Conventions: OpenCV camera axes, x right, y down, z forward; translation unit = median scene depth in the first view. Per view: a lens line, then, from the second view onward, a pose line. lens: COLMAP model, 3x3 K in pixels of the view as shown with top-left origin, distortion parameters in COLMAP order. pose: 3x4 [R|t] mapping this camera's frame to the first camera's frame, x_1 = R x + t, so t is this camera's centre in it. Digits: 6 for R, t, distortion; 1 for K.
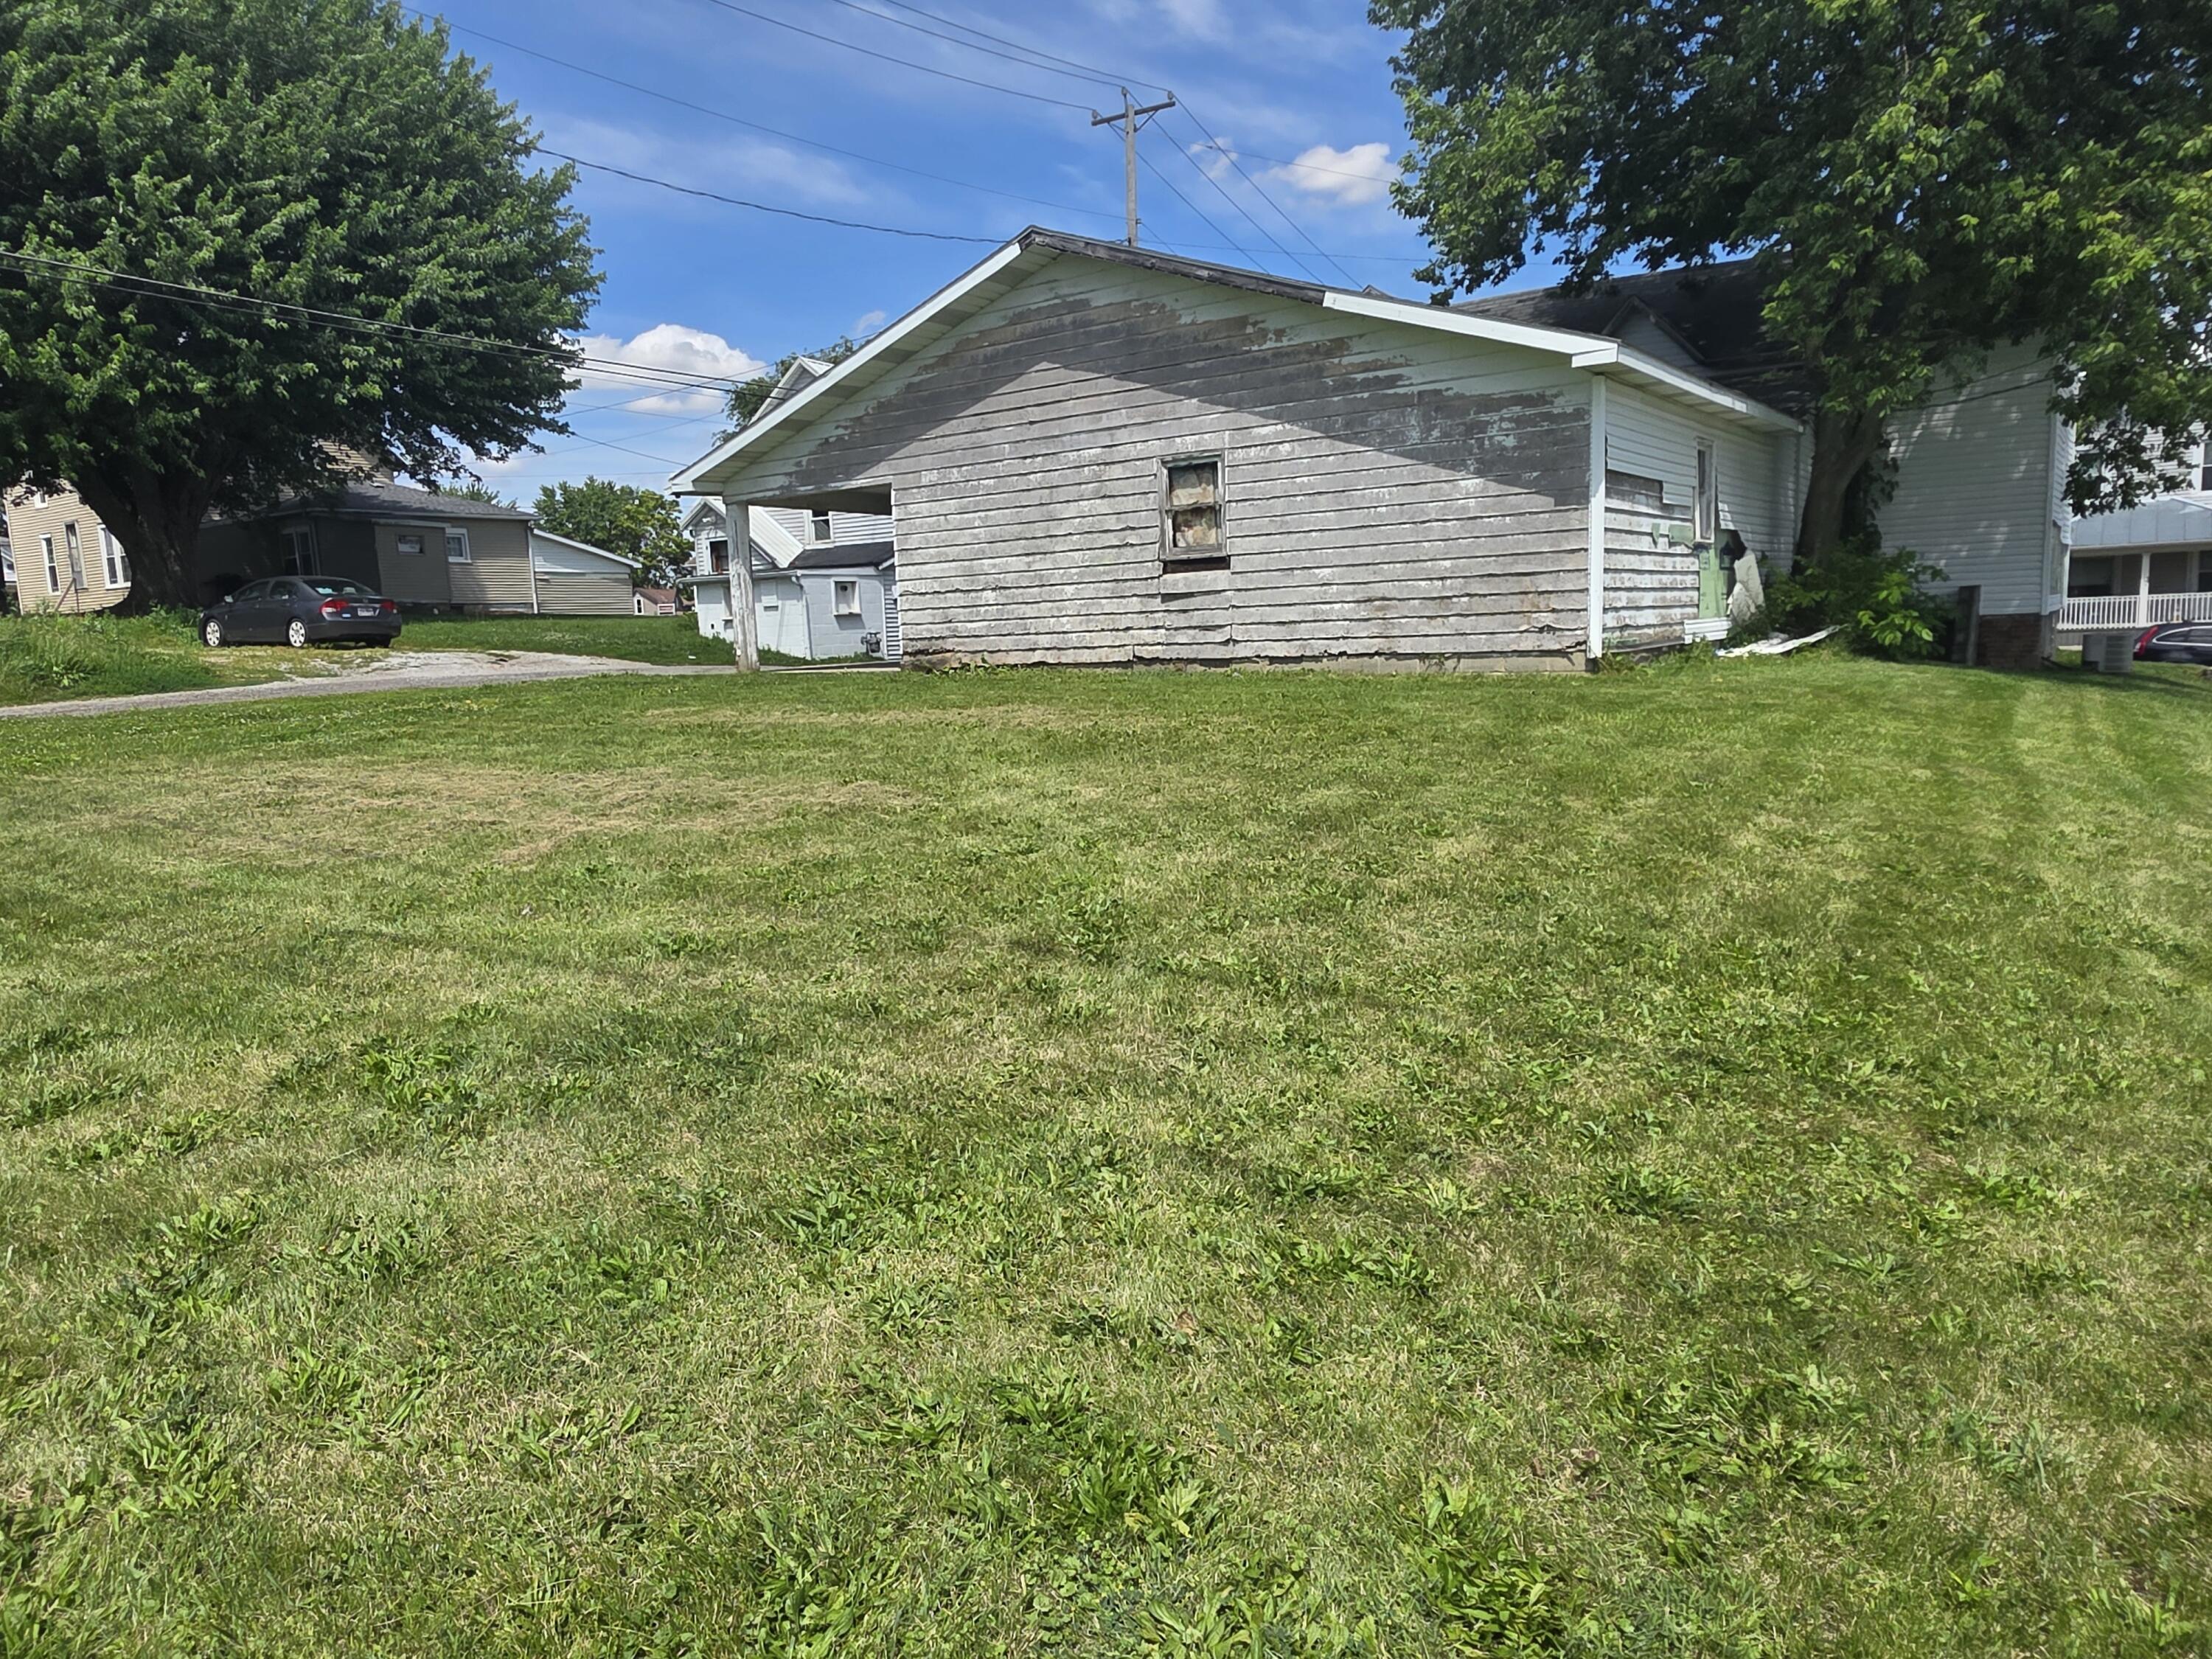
lens RADIAL K [[1404.5, 0, 1097.0], [0, 1404.5, 824.8], [0, 0, 1]] dist [0.003003, 0.000051]
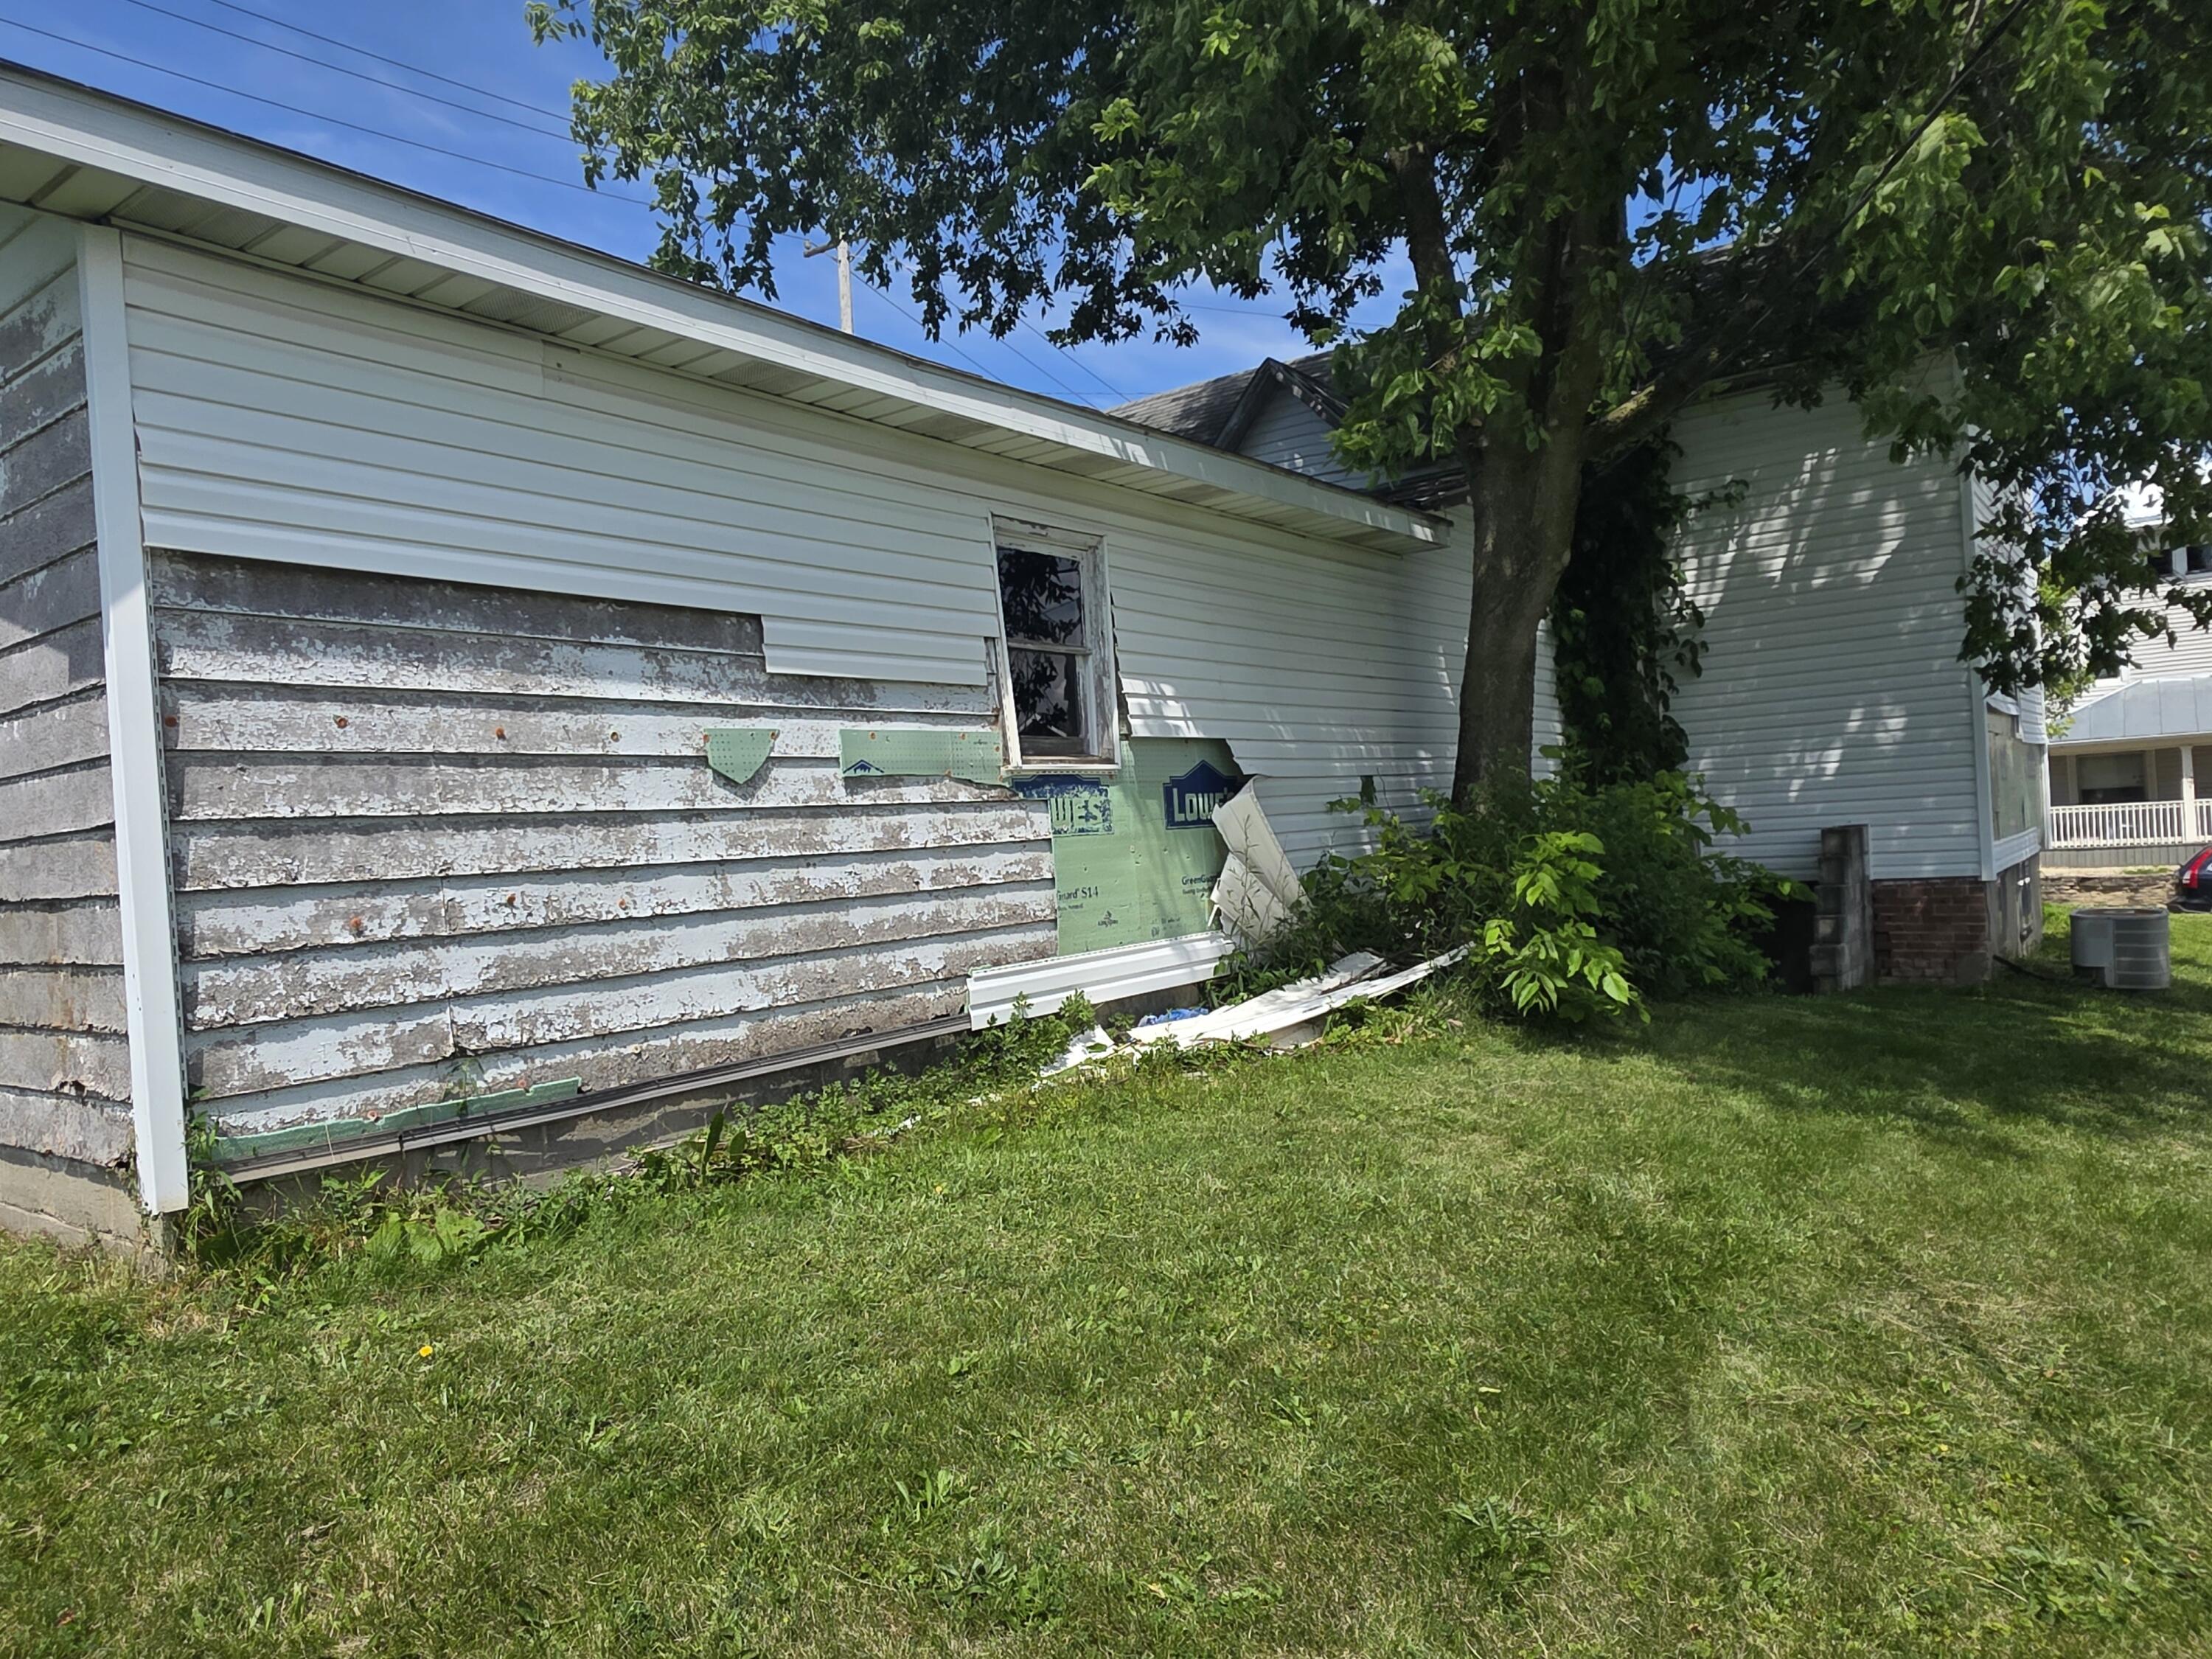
lens RADIAL K [[1404.5, 0, 1113.5], [0, 1404.5, 833.6], [0, 0, 1]] dist [0.003003, 0.000051]
pose [[0.999570, -0.018538, -0.022723, 0.468027], [0.015202, 0.990165, -0.139078, -0.128178], [0.025078, 0.138673, 0.990021, 0.610132]]
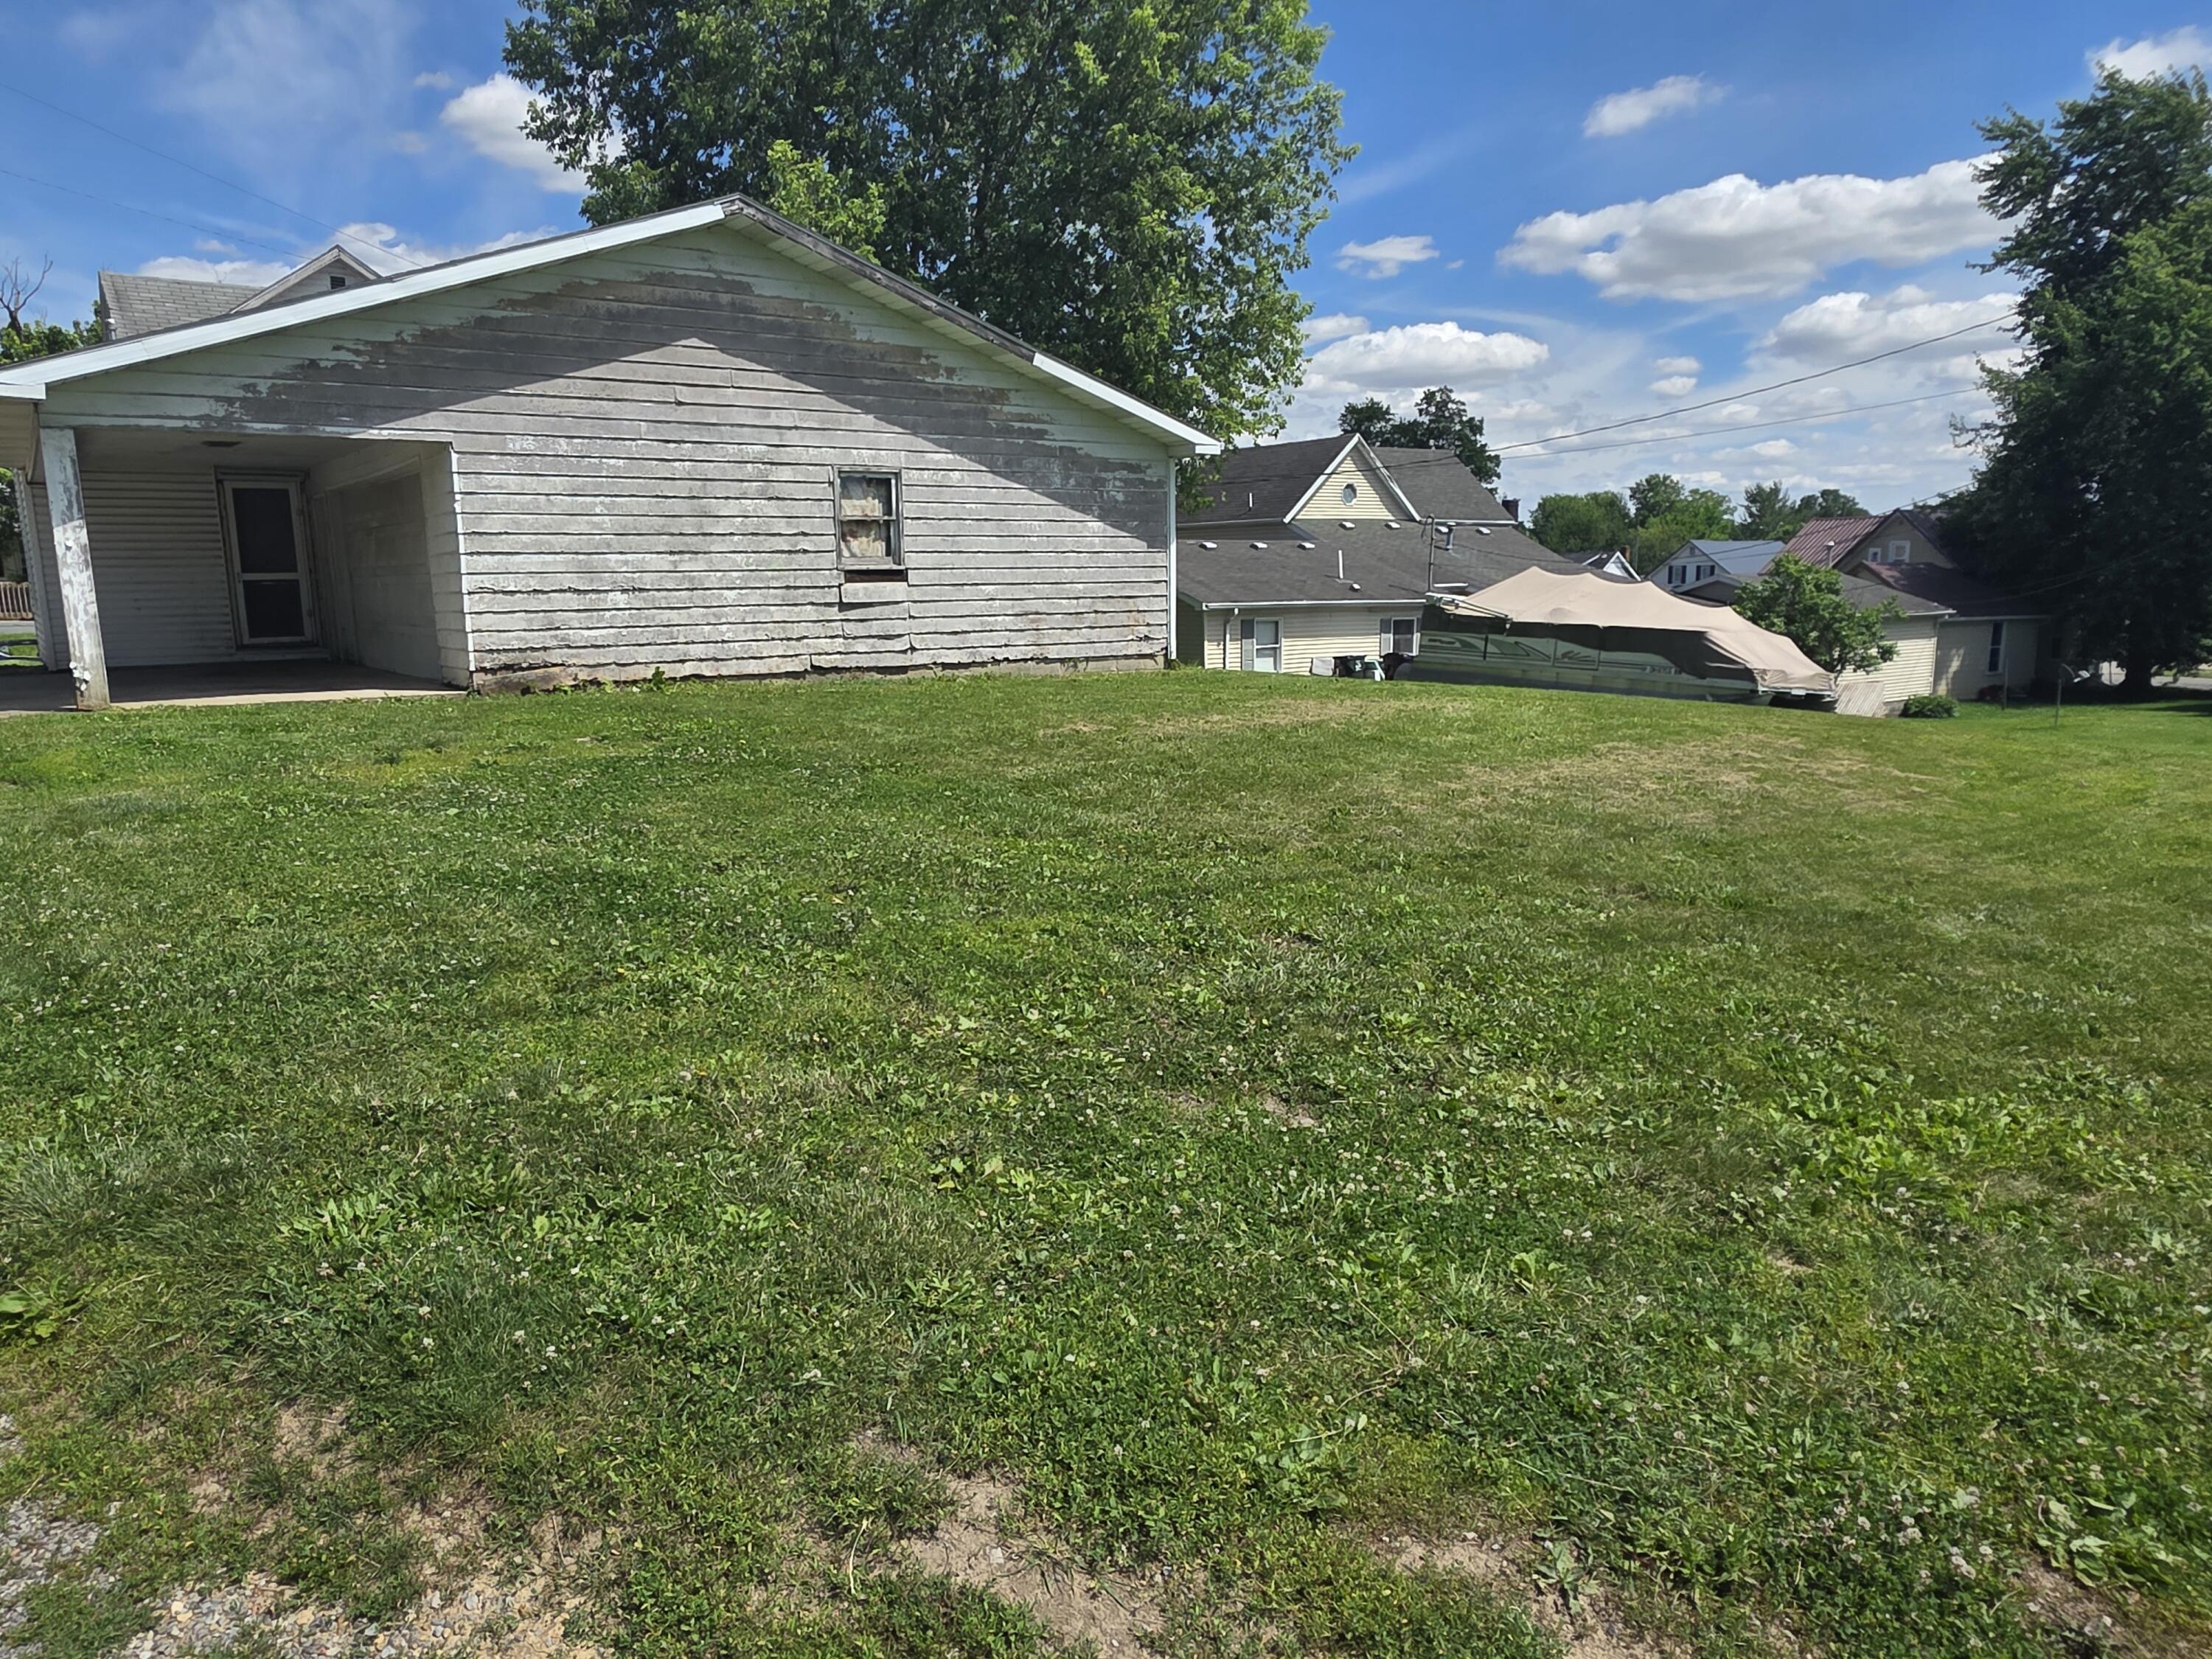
lens RADIAL K [[1404.5, 0, 1106.5], [0, 1404.5, 832.1], [0, 0, 1]] dist [0.003003, 0.000051]
pose [[0.360109, -0.126949, 0.924232, -0.836056], [0.127907, 0.988061, 0.085880, -0.065416], [-0.924100, 0.087290, 0.372047, 0.471187]]
